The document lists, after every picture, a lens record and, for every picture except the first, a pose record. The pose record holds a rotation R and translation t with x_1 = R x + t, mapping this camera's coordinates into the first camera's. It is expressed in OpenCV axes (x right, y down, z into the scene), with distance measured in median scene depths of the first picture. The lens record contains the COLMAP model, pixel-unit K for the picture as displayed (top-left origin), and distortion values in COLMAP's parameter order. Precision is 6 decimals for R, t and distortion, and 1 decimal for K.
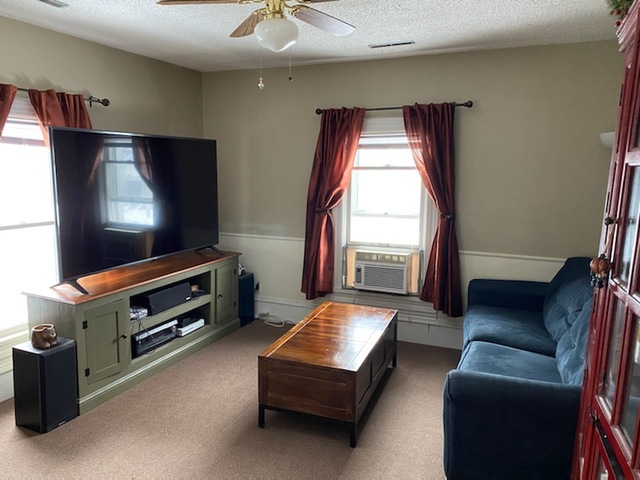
lens RADIAL K [[486.2, 0, 320.0], [0, 486.2, 240.0], [0, 0, 1]] dist [0.072147, -0.006603]
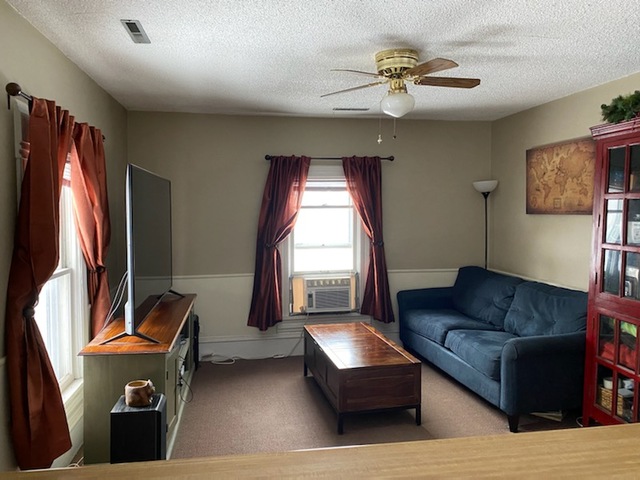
lens RADIAL K [[486.2, 0, 320.0], [0, 486.2, 240.0], [0, 0, 1]] dist [0.072147, -0.006603]
pose [[0.828013, -0.049416, 0.558527, -0.538232], [0.097906, 0.993548, -0.057242, -0.000864], [-0.552094, 0.102080, 0.827509, 0.033987]]
